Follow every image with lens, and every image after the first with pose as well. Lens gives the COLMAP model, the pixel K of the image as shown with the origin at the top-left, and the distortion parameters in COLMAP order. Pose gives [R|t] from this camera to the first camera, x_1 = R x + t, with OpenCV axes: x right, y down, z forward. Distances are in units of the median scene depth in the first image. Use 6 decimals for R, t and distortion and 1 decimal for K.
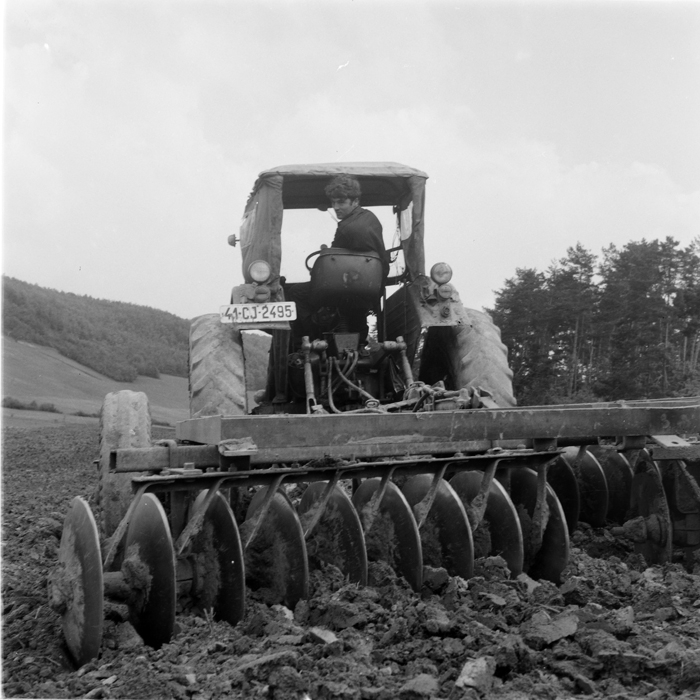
lens RADIAL K [[916.9, 0, 350.0], [0, 916.9, 350.0], [0, 0, 1]] dist [-0.012161, 0.024750]
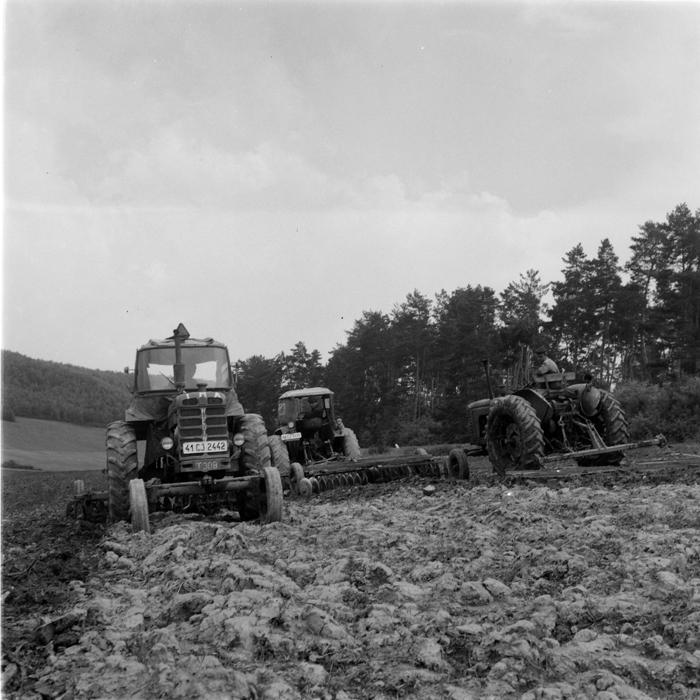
lens RADIAL K [[916.9, 0, 350.0], [0, 916.9, 350.0], [0, 0, 1]] dist [-0.012161, 0.024750]
pose [[0.986303, -0.043492, 0.159104, -0.022681], [0.048115, 0.998521, -0.025314, -0.014622], [-0.157768, 0.032622, 0.986937, -0.139436]]
